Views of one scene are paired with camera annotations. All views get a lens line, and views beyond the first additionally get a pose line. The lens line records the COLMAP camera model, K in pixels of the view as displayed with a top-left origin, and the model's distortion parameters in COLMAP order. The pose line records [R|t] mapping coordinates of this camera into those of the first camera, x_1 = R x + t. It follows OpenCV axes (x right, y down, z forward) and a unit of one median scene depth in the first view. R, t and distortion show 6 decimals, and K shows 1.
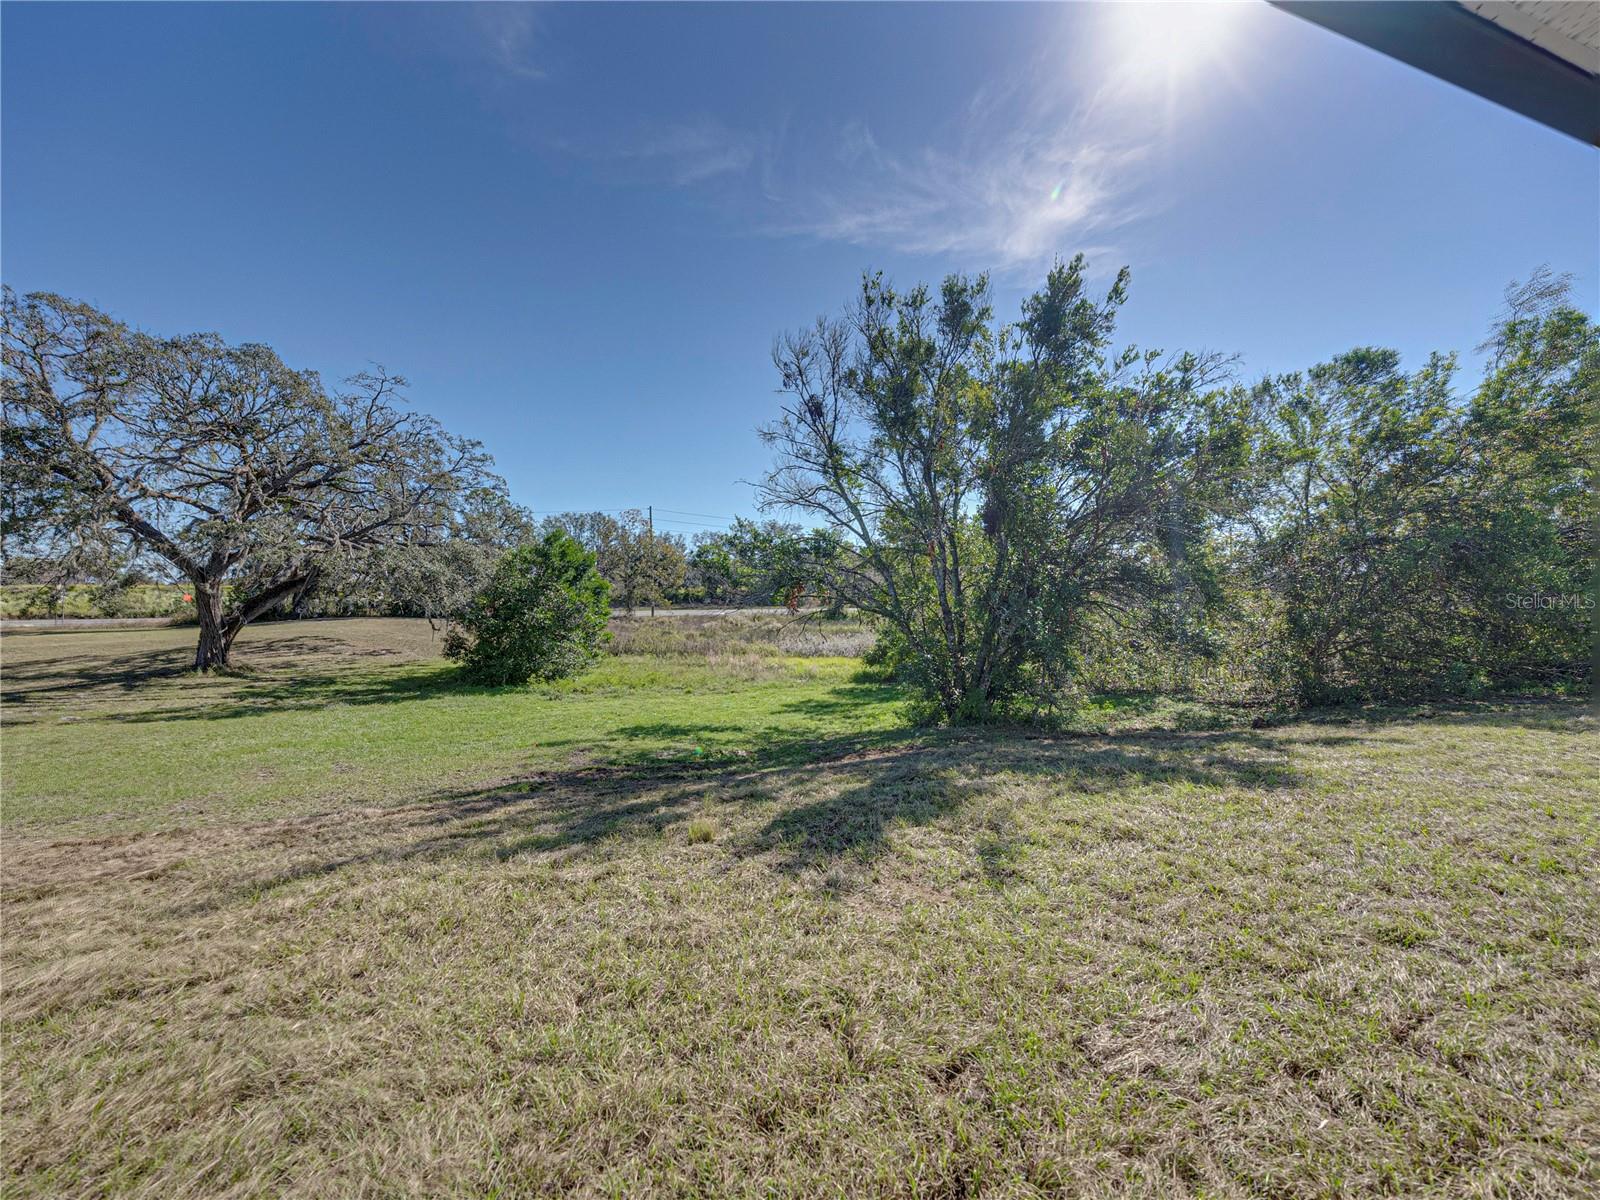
lens RADIAL K [[618.1, 0, 800.4], [0, 618.1, 593.8], [0, 0, 1]] dist [-0.000071, 0.000132]
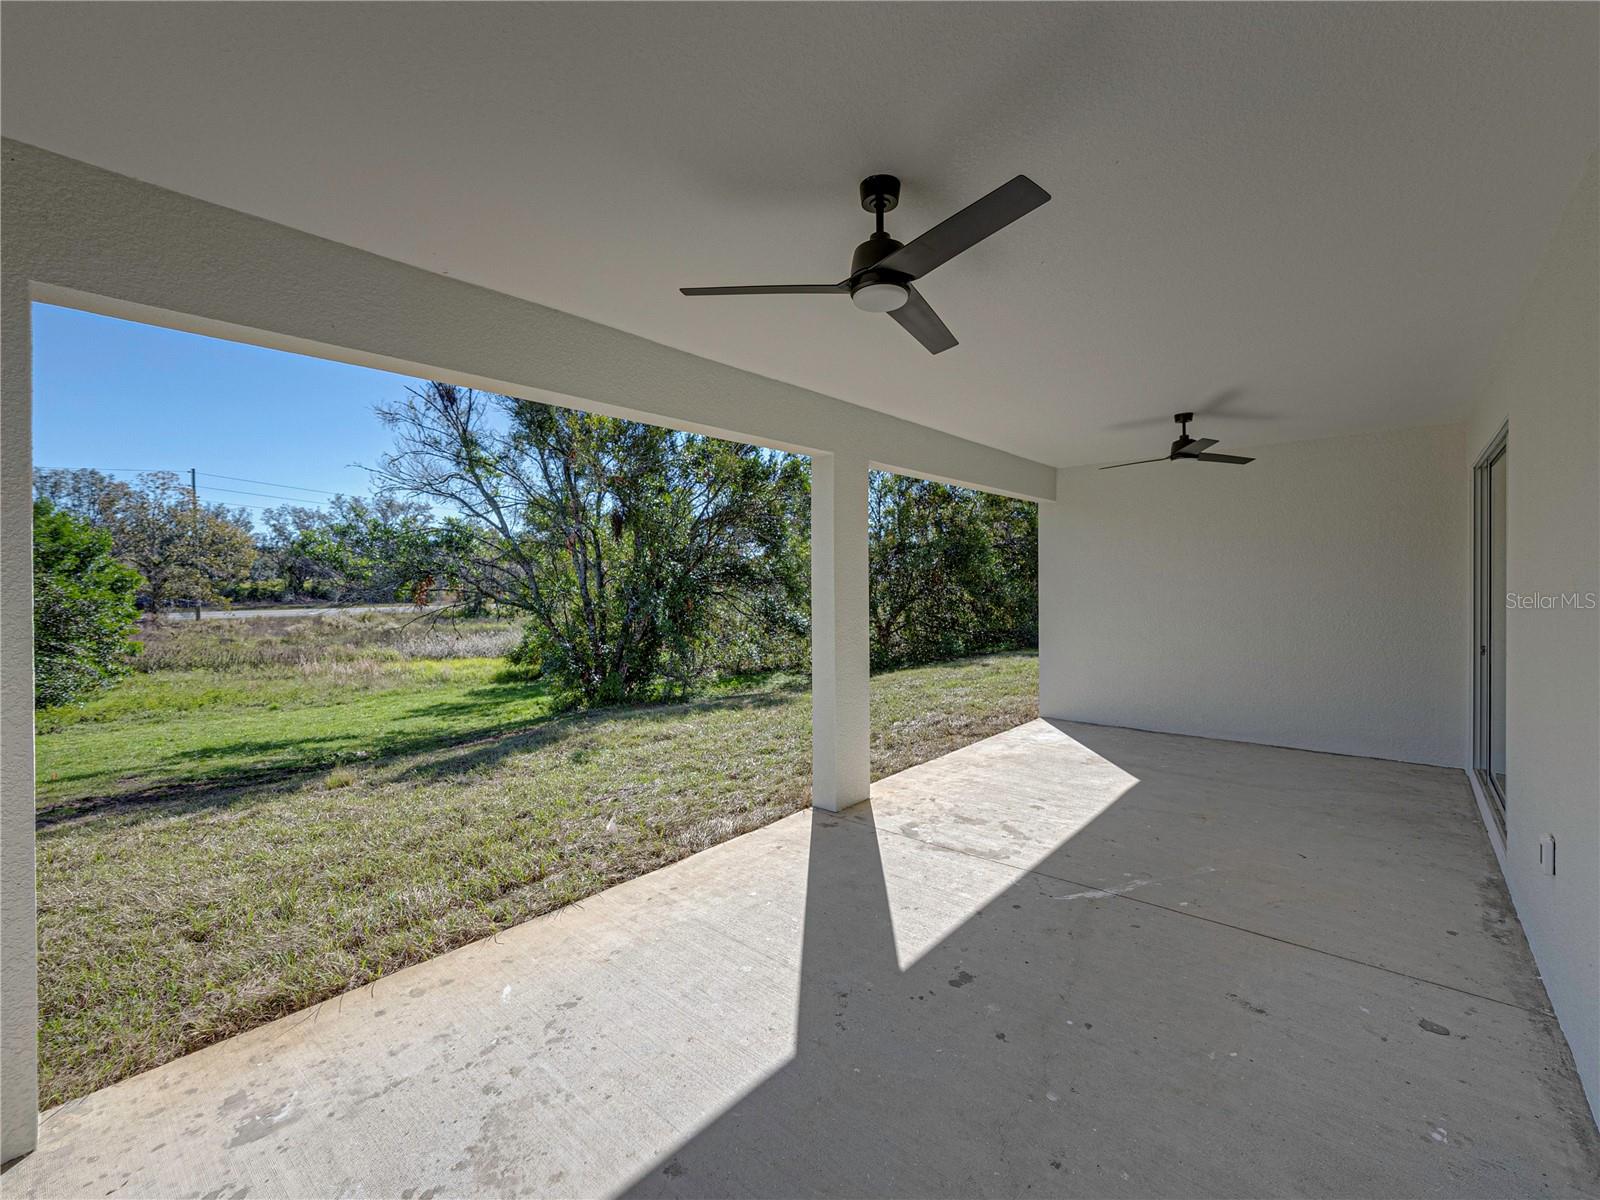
lens RADIAL K [[667.8, 0, 800.2], [0, 667.8, 584.2], [0, 0, 1]] dist [-0.000762, -0.000039]
pose [[0.873734, -0.004351, 0.486385, -0.001433], [0.005984, 0.999980, -0.001804, 0.000422], [-0.486367, 0.004486, 0.873743, -0.163975]]
